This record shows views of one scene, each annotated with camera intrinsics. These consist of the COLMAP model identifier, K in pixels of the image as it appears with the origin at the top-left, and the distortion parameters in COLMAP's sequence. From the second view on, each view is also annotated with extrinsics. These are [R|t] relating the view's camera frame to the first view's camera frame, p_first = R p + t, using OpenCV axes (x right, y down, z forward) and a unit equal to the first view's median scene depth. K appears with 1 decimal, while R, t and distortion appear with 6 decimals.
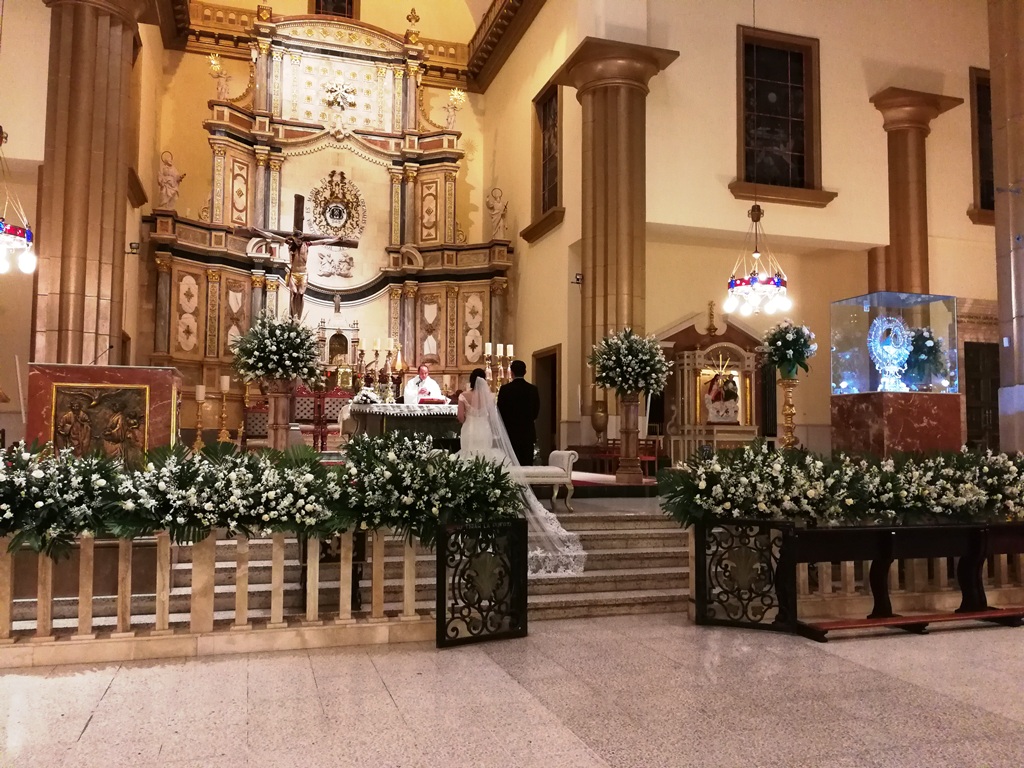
lens RADIAL K [[824.5, 0, 510.3], [0, 824.5, 387.4], [0, 0, 1]] dist [0.029289, -0.038698]
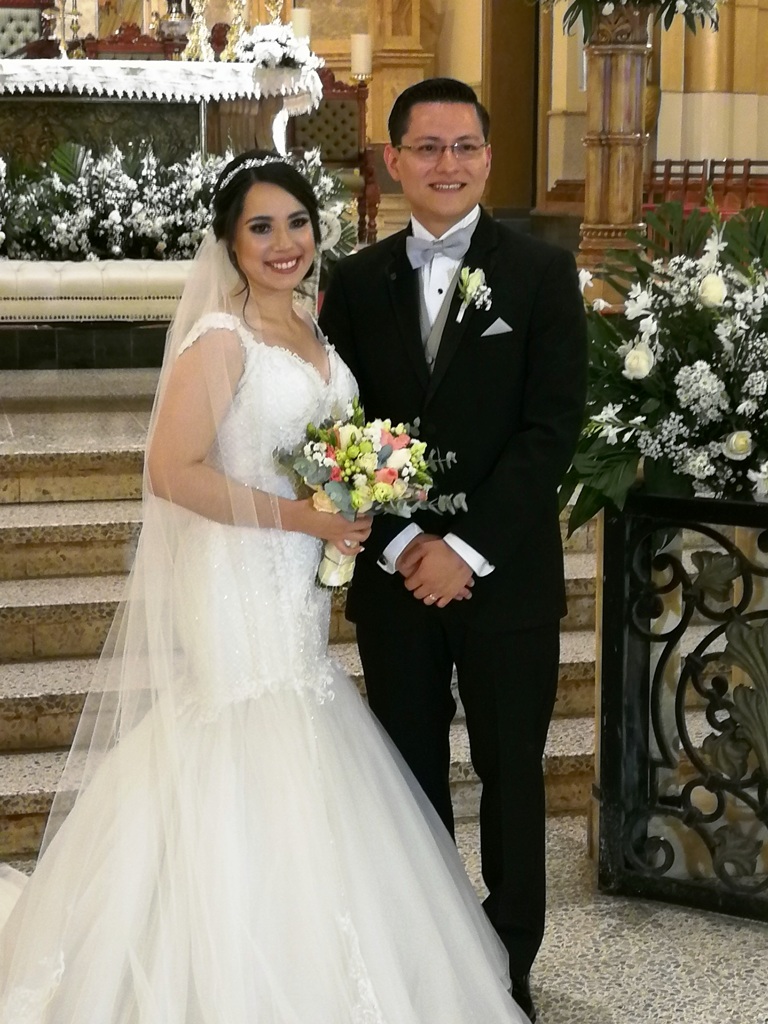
lens RADIAL K [[1928.3, 0, 379.8], [0, 1928.3, 517.4], [0, 0, 1]] dist [-0.004909, 0.000000]
pose [[0.997186, 0.006559, -0.074675, 0.107881], [0.011852, 0.969842, 0.243447, 0.012593], [0.074019, -0.243647, 0.967035, 0.235095]]
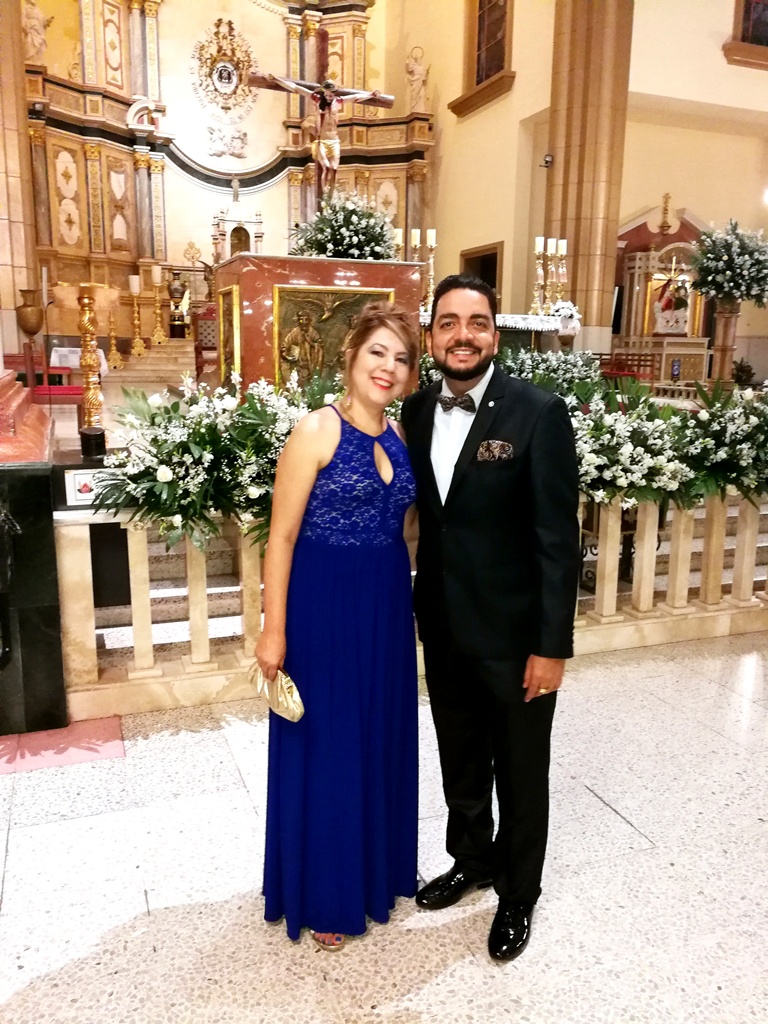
lens RADIAL K [[824.5, 0, 372.8], [0, 824.5, 518.4], [0, 0, 1]] dist [0.029289, -0.038698]
pose [[0.998776, -0.003243, 0.049350, -0.254632], [-0.009949, 0.964273, 0.264724, -0.000264], [-0.048445, -0.264891, 0.963061, 0.143075]]
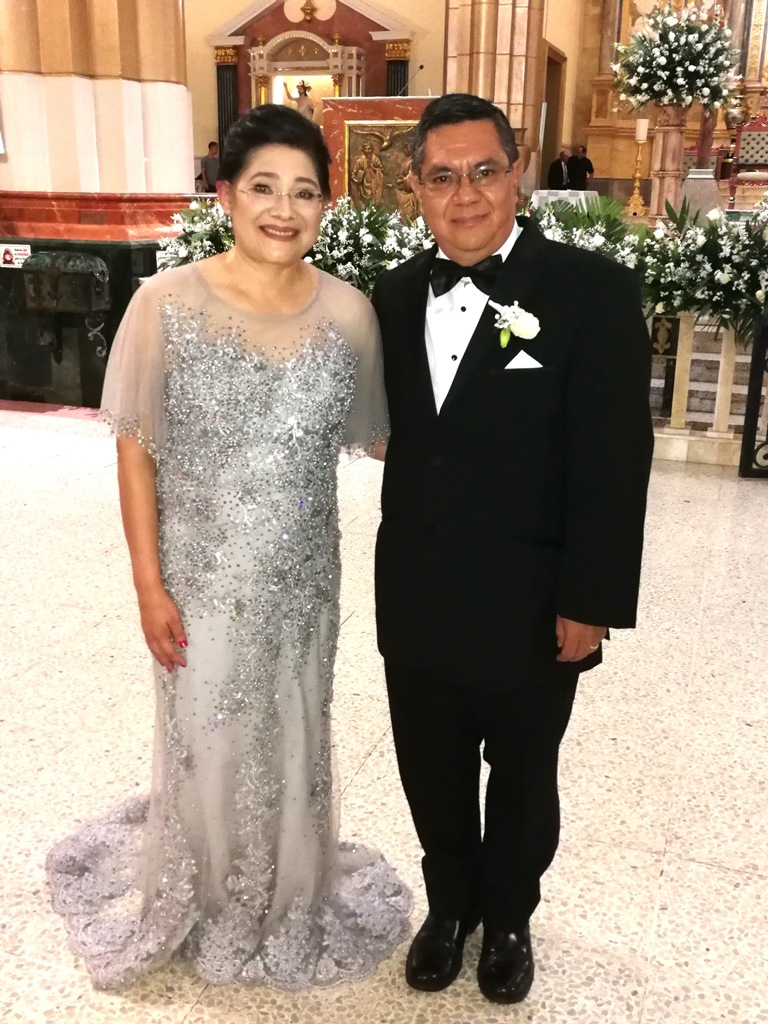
lens RADIAL K [[1052.5, 0, 379.5], [0, 1052.5, 513.3], [0, 0, 1]] dist [0.017183, 0.000000]
pose [[0.801491, 0.179532, -0.570421, 0.096677], [0.030440, 0.940386, 0.338744, 0.003972], [0.597232, -0.288864, 0.748246, 0.031520]]
